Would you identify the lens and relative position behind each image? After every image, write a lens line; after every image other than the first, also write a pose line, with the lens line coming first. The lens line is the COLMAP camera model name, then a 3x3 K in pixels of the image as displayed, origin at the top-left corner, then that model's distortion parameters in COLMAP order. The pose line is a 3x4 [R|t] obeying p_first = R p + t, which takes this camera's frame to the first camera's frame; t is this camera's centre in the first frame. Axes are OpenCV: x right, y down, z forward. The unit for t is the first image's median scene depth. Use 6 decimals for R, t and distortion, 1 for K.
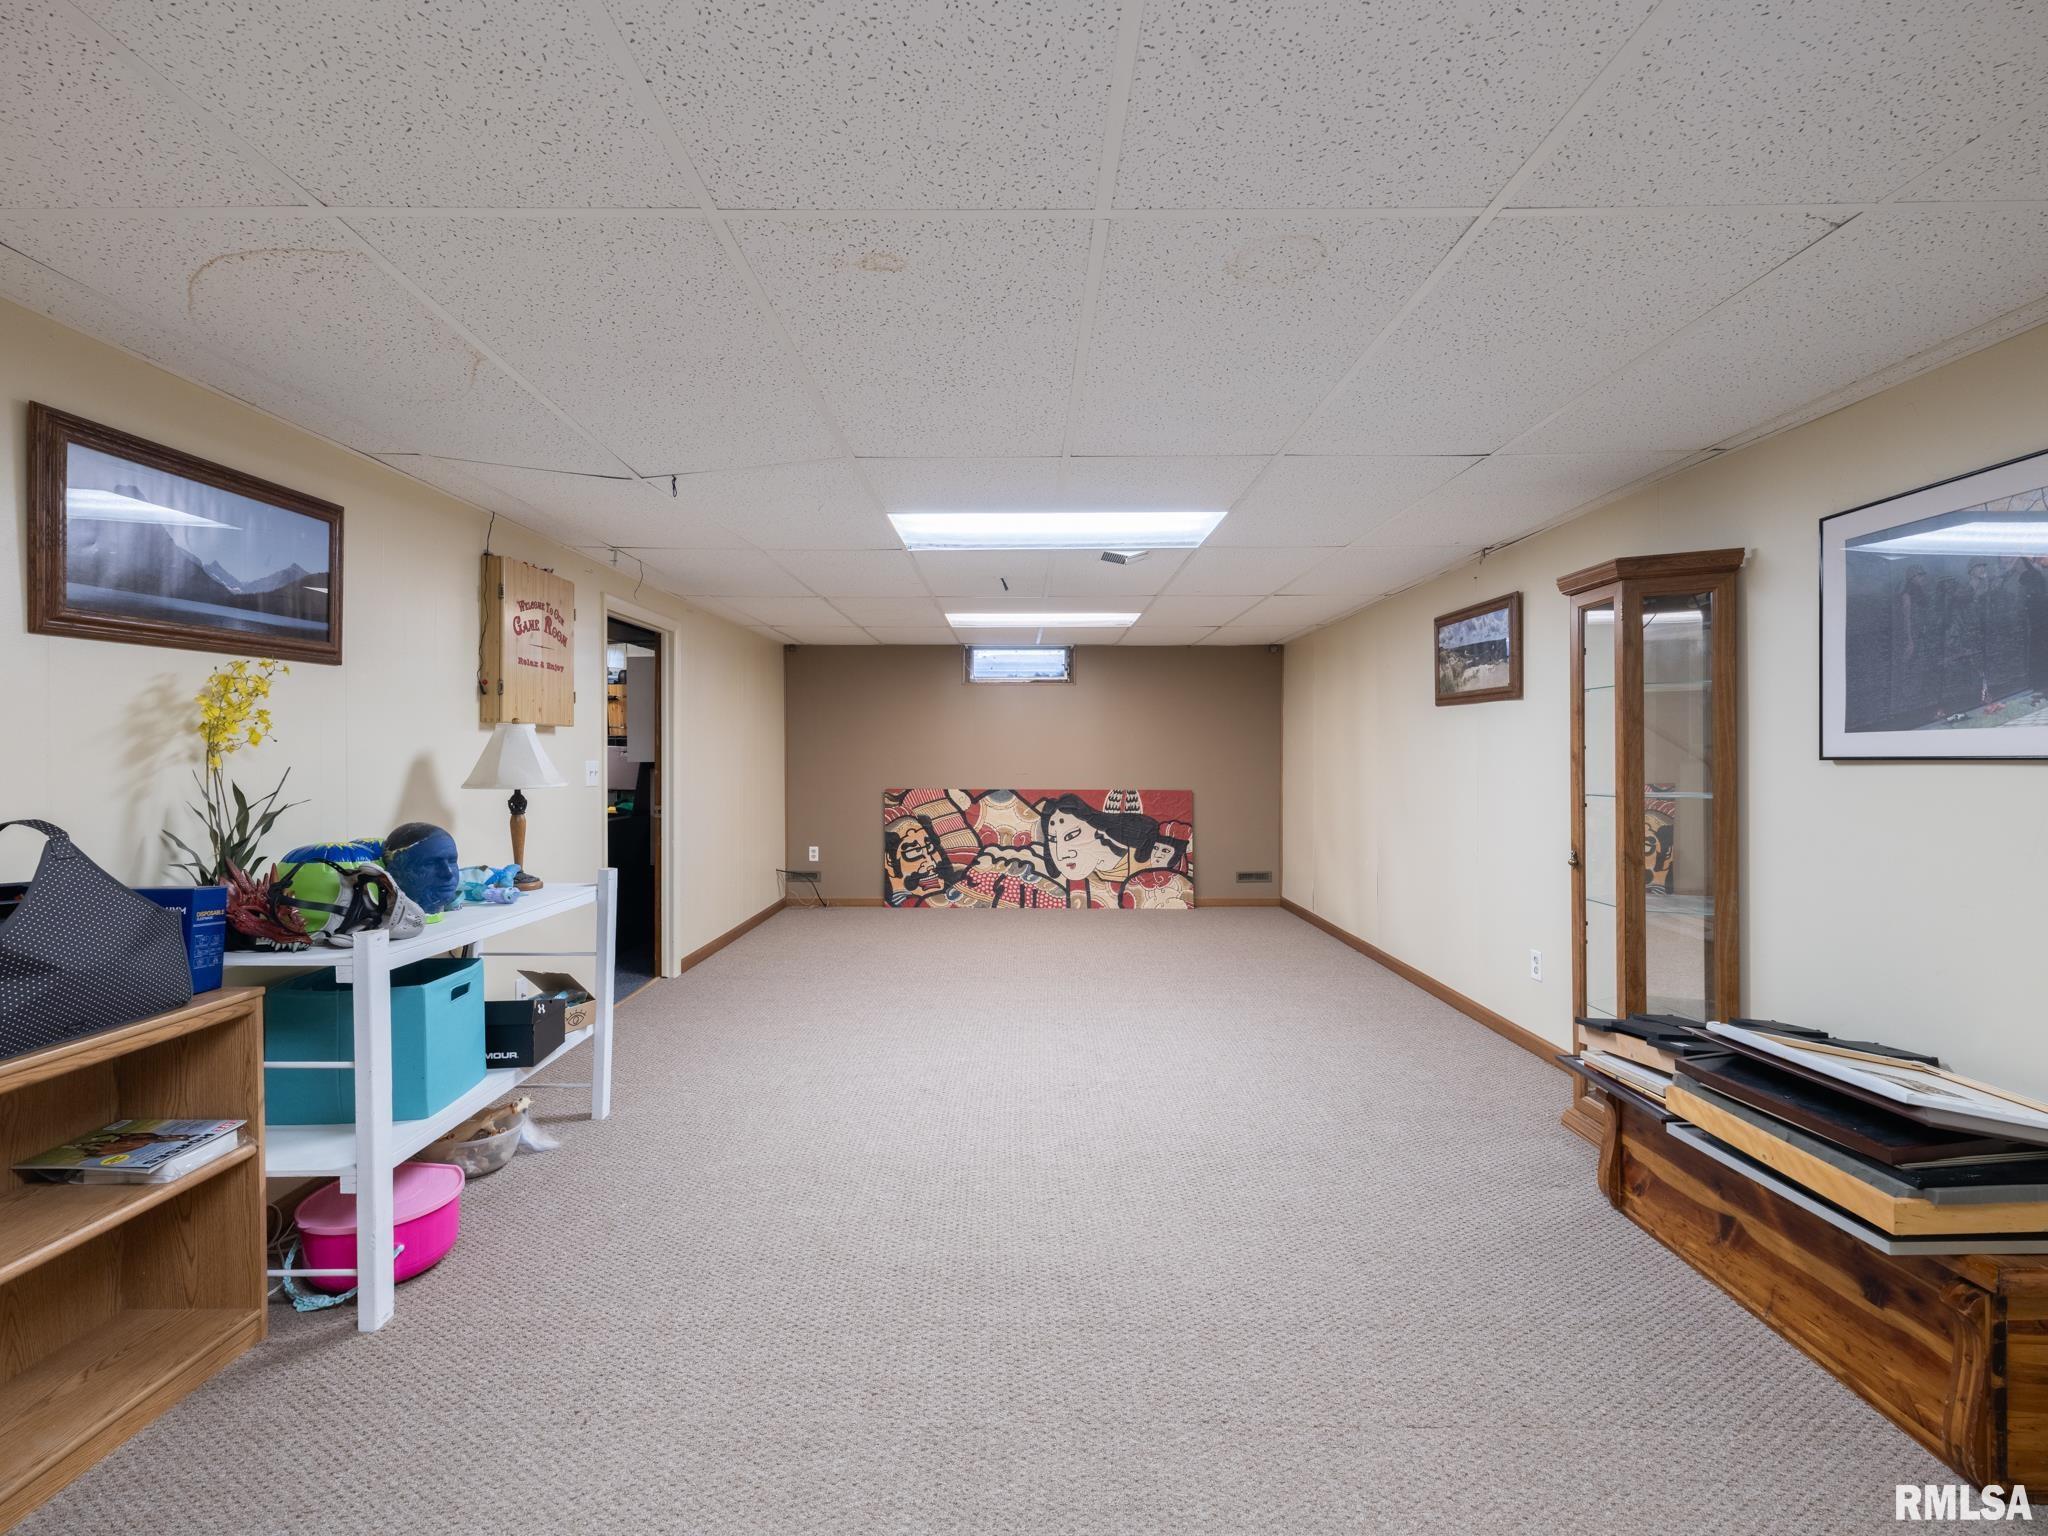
lens RADIAL K [[945.2, 0, 1015.5], [0, 945.2, 764.0], [0, 0, 1]] dist [0.003421, 0.000817]
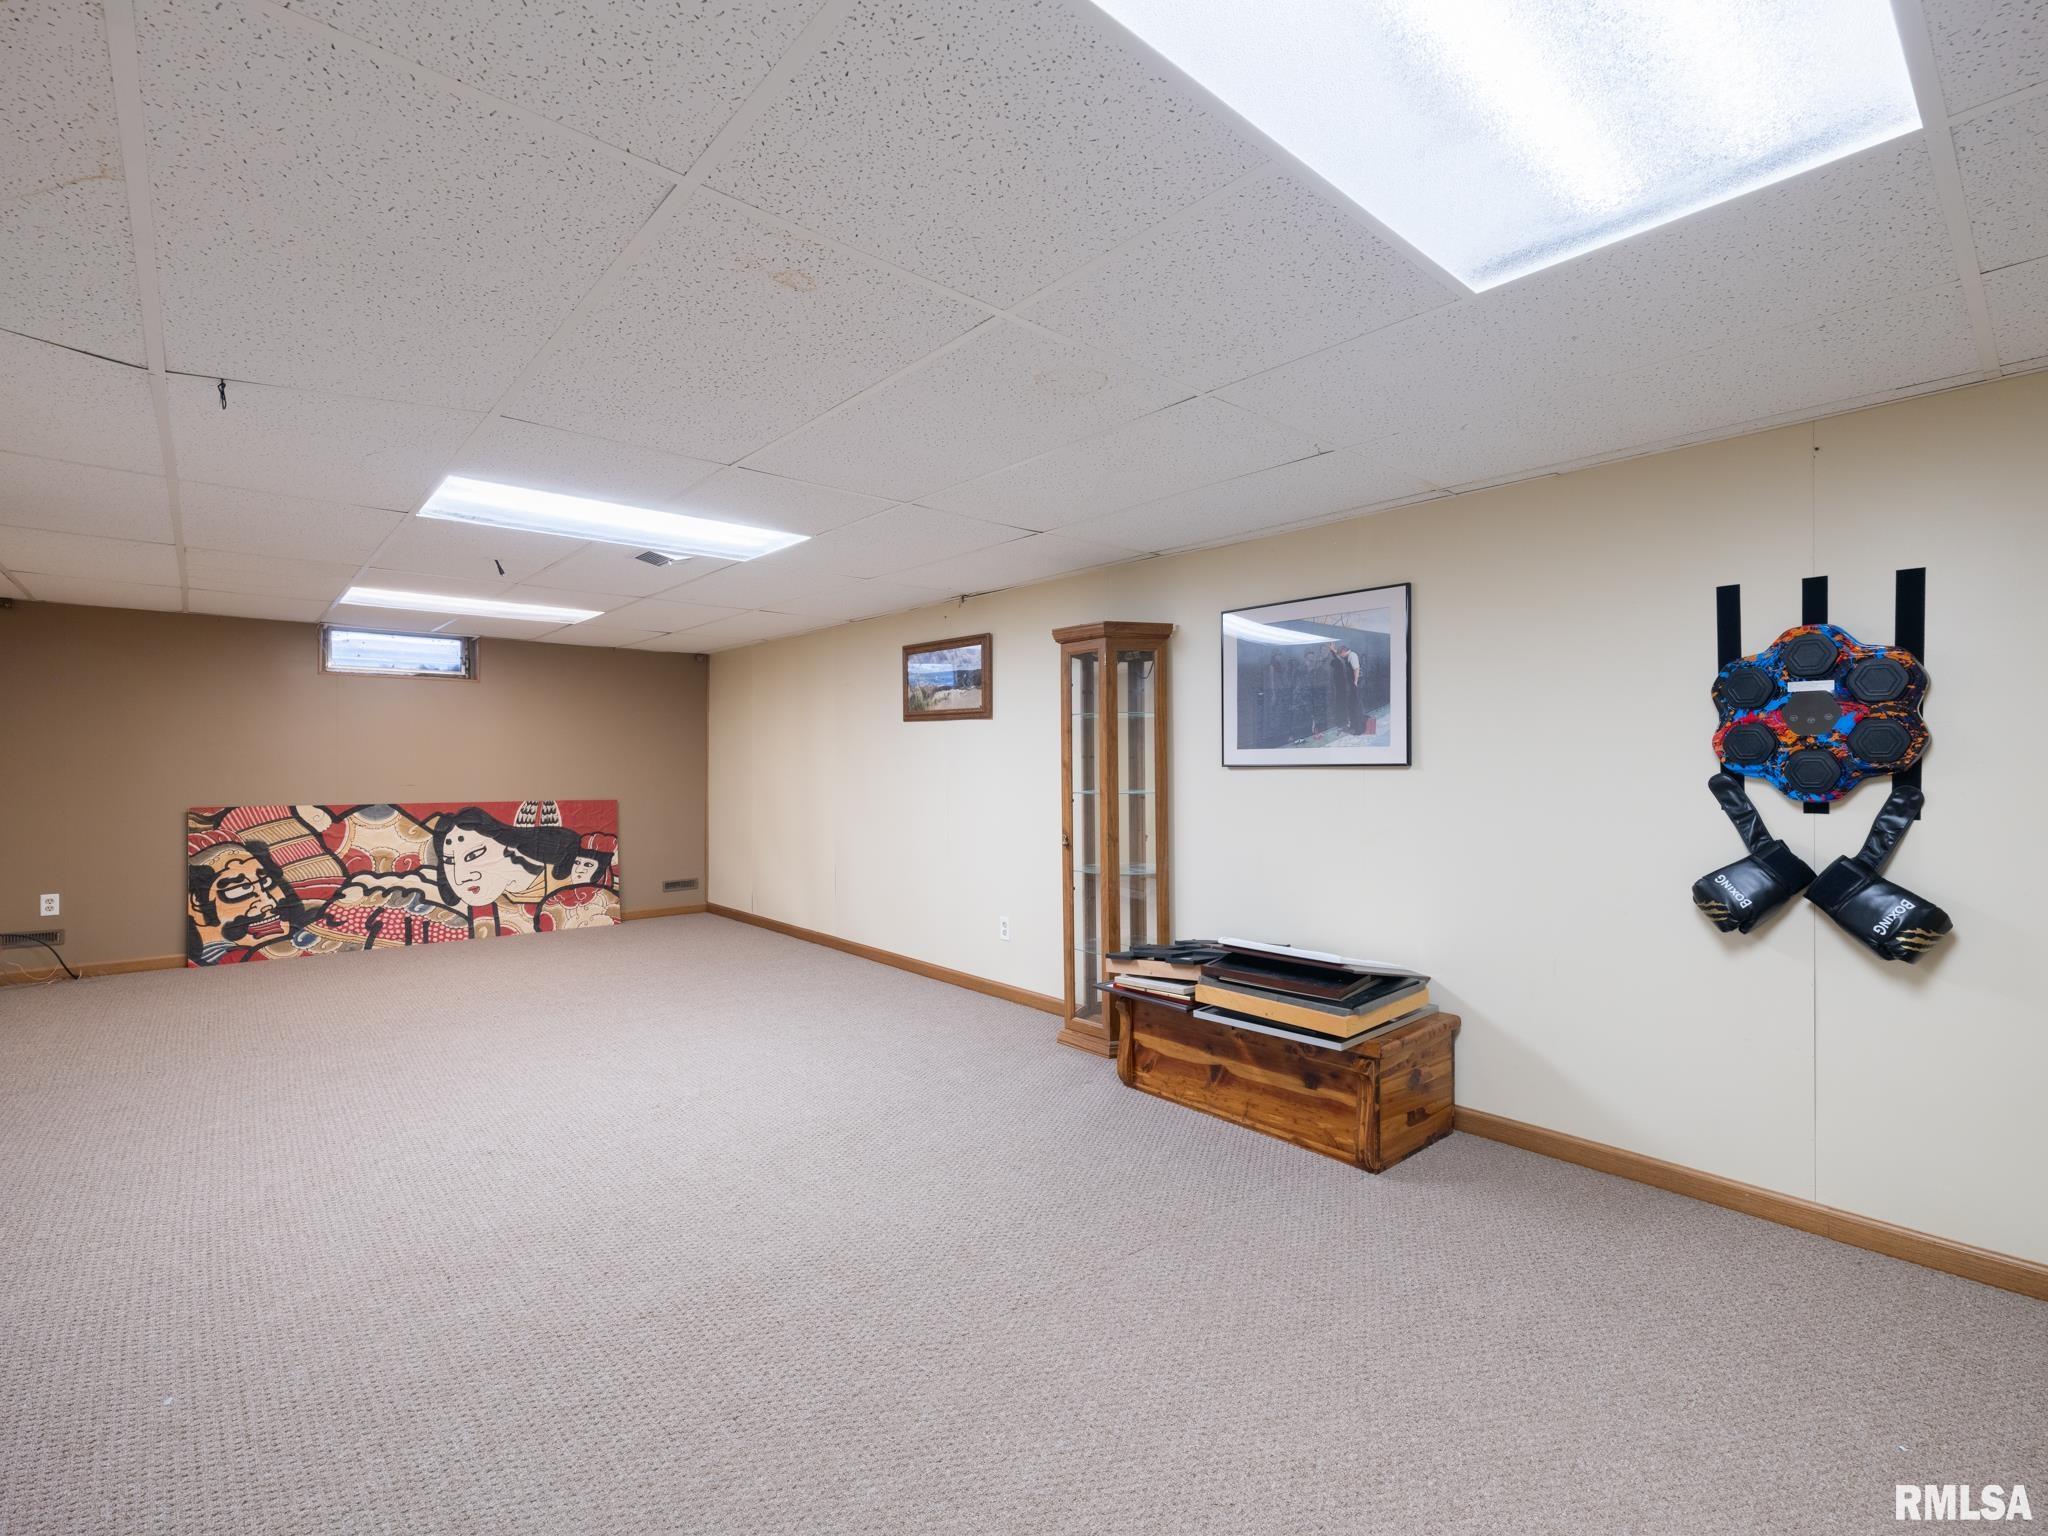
lens RADIAL K [[945.2, 0, 1010.4], [0, 945.2, 763.0], [0, 0, 1]] dist [0.003421, 0.000817]
pose [[0.755449, 0.001715, 0.655205, -0.334753], [0.004516, 0.999959, -0.007824, 0.000430], [-0.655192, 0.008870, 0.755411, 0.042283]]
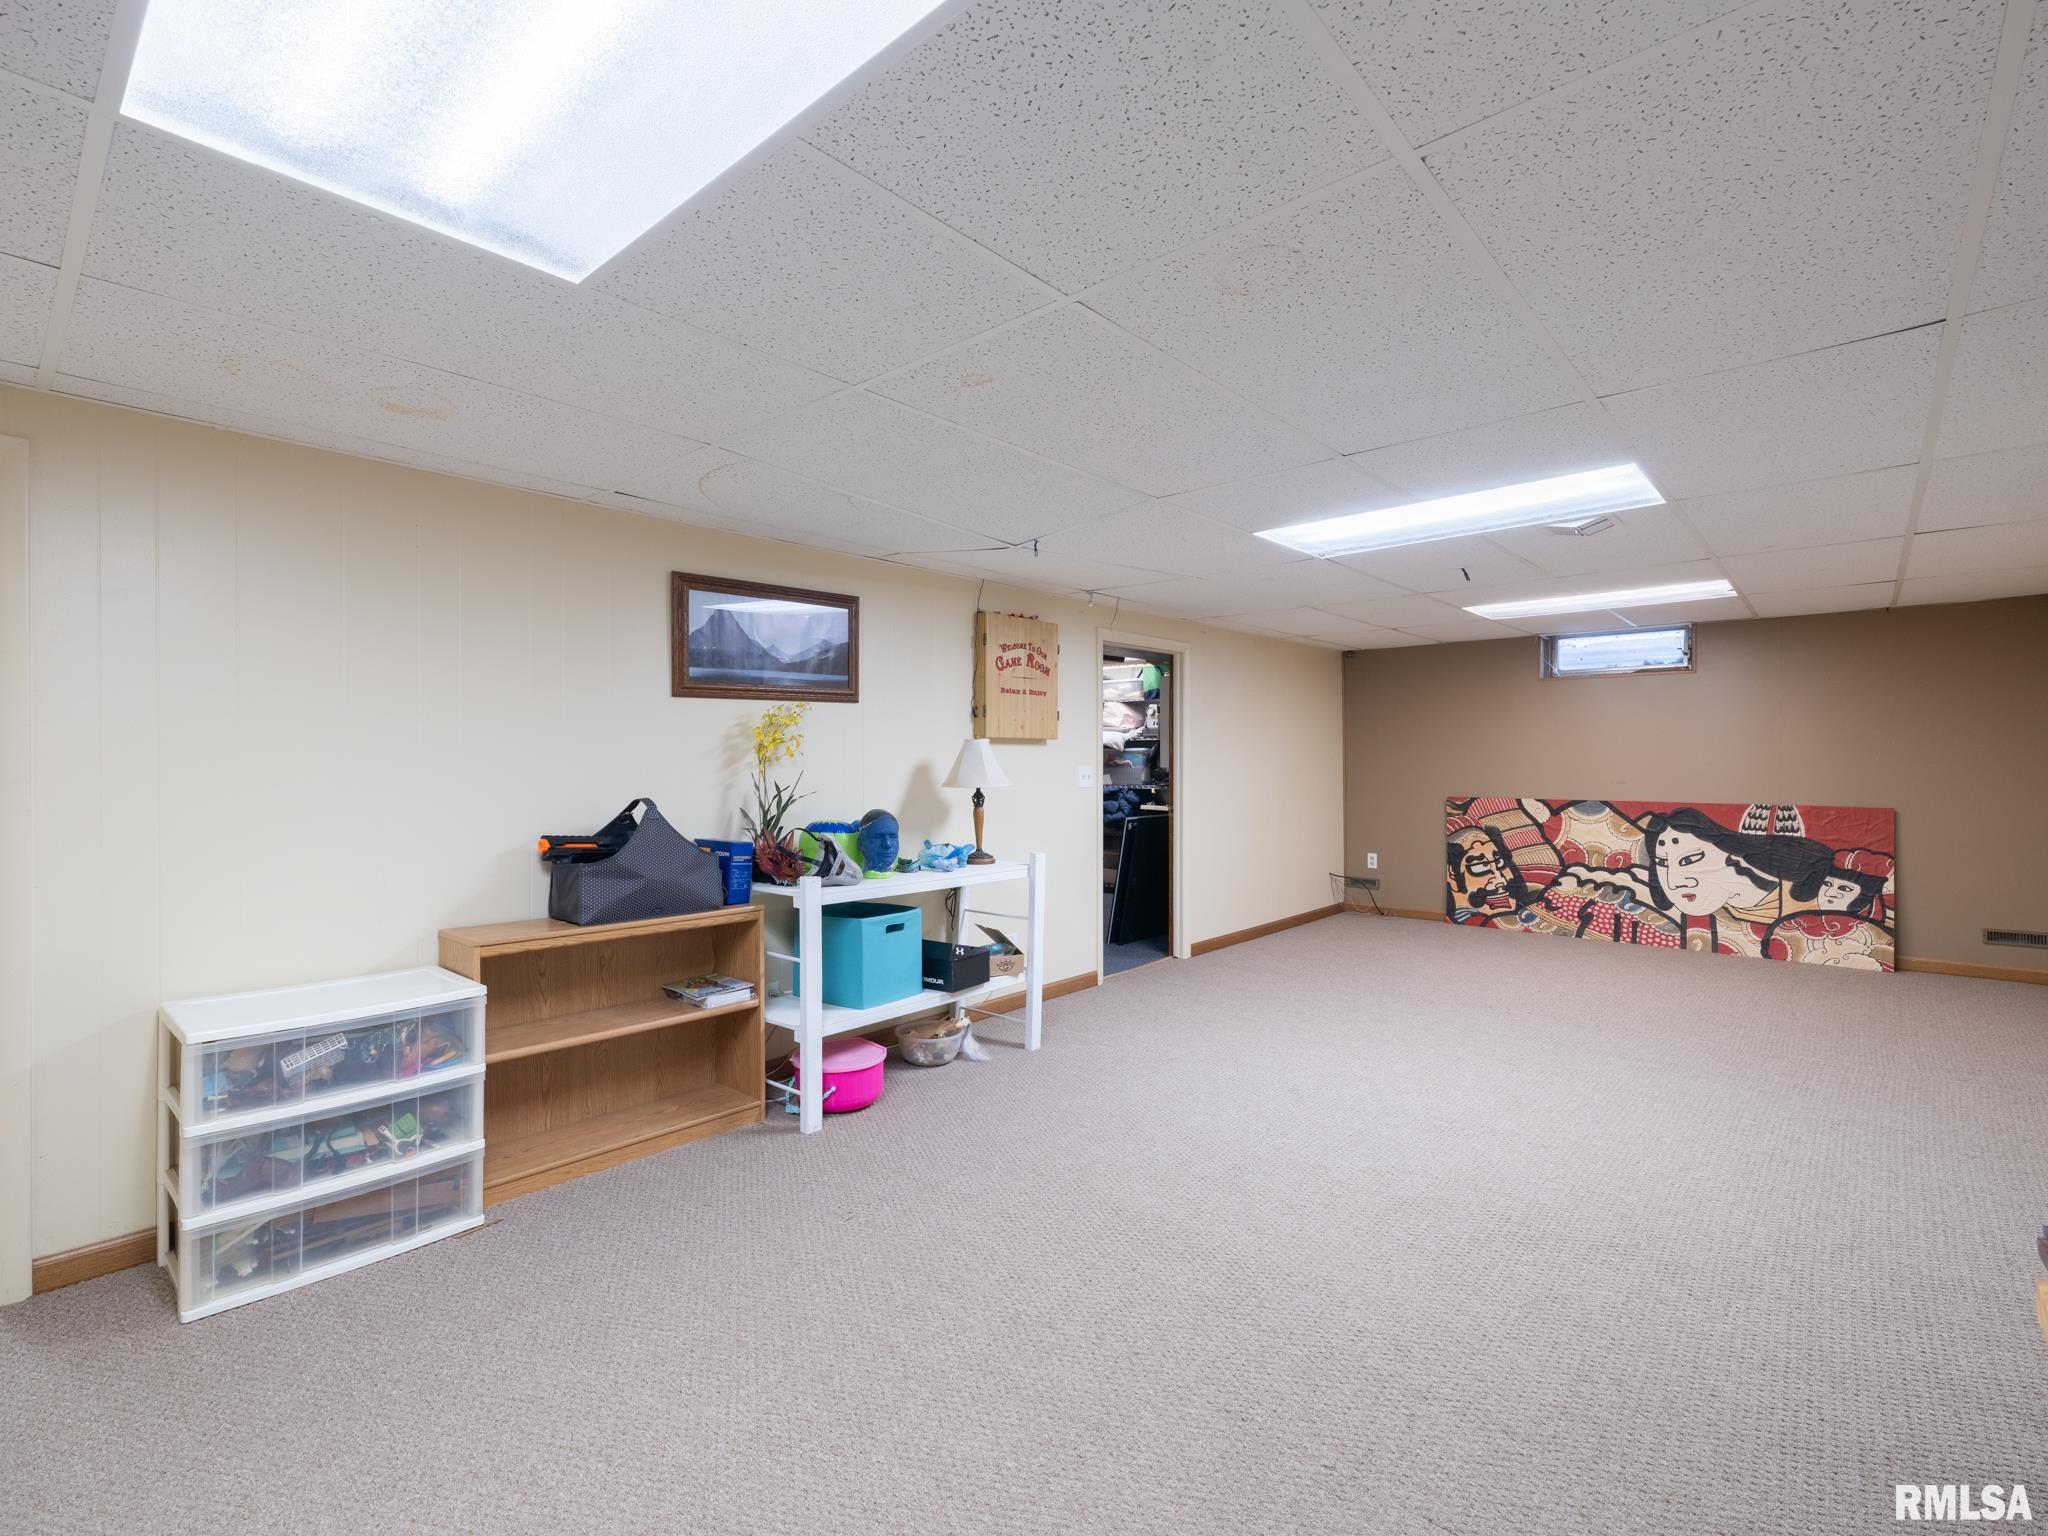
lens RADIAL K [[945.2, 0, 1023.4], [0, 945.2, 762.1], [0, 0, 1]] dist [0.003421, 0.000817]
pose [[0.751873, -0.002061, -0.659305, 0.397148], [-0.002909, 0.999975, -0.006443, -0.001336], [0.659301, 0.006762, 0.751848, 0.042549]]
